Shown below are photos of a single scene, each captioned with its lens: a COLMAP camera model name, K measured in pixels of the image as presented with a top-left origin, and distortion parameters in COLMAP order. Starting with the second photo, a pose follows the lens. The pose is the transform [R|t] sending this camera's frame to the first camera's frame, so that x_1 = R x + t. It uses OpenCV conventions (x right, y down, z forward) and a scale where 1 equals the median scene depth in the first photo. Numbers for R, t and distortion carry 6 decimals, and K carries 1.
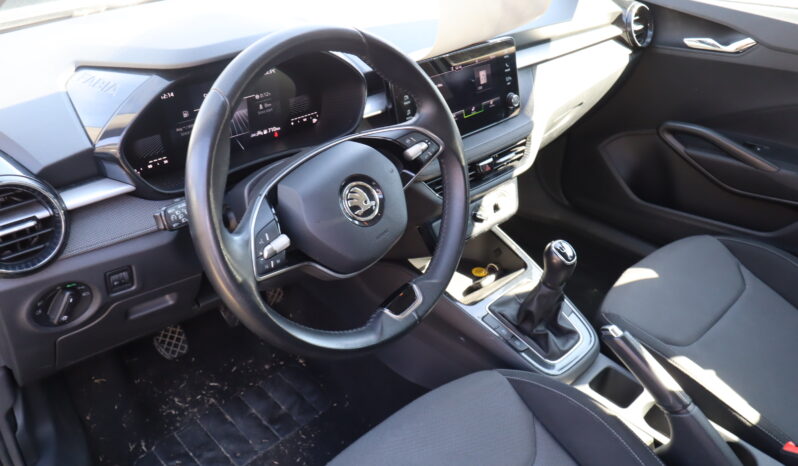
lens RADIAL K [[630.0, 0, 399.0], [0, 630.0, 233.0], [0, 0, 1]] dist [0.010310, 0.000038]
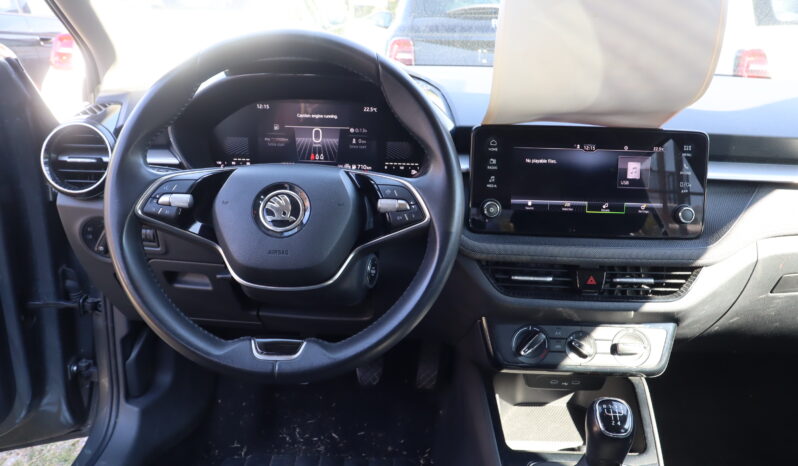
lens RADIAL K [[630.0, 0, 399.0], [0, 630.0, 233.0], [0, 0, 1]] dist [0.010310, 0.000038]
pose [[0.707721, 0.229525, -0.668168, 0.430994], [-0.381583, 0.920127, -0.088094, -0.003116], [0.594580, 0.317308, 0.738776, 0.277457]]
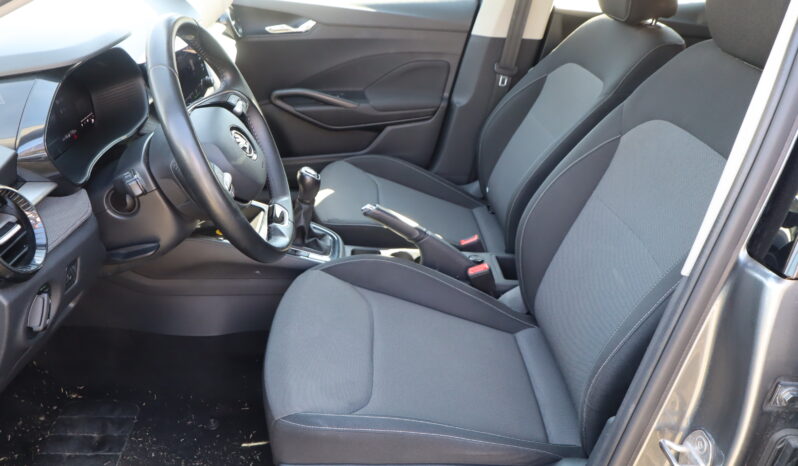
lens RADIAL K [[593.7, 0, 431.3], [0, 593.7, 233.7], [0, 0, 1]] dist [0.002250, -0.001057]
pose [[0.626083, -0.347818, 0.697885, -0.455140], [0.352532, 0.924571, 0.144535, 0.046222], [-0.695515, 0.155536, 0.701475, -0.062341]]
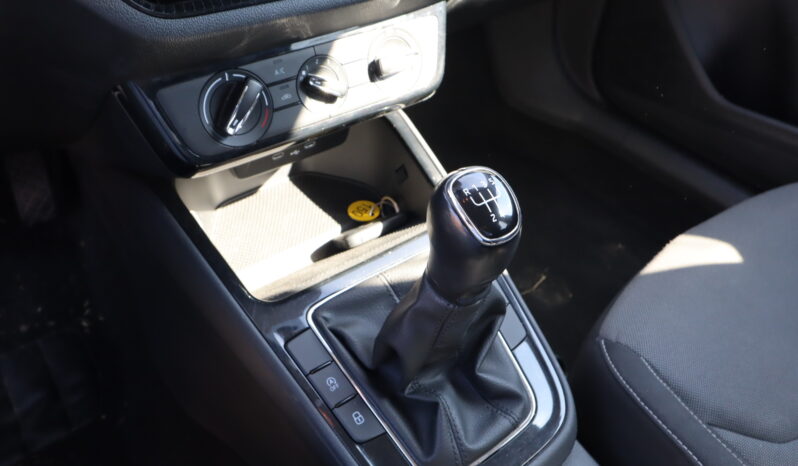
lens RADIAL K [[630.0, 0, 399.0], [0, 630.0, 233.0], [0, 0, 1]] dist [0.010310, 0.000038]
pose [[0.992557, 0.101932, -0.066631, 0.207504], [-0.089427, 0.981489, 0.169358, -0.006320], [0.082660, -0.162139, 0.983300, 0.579132]]
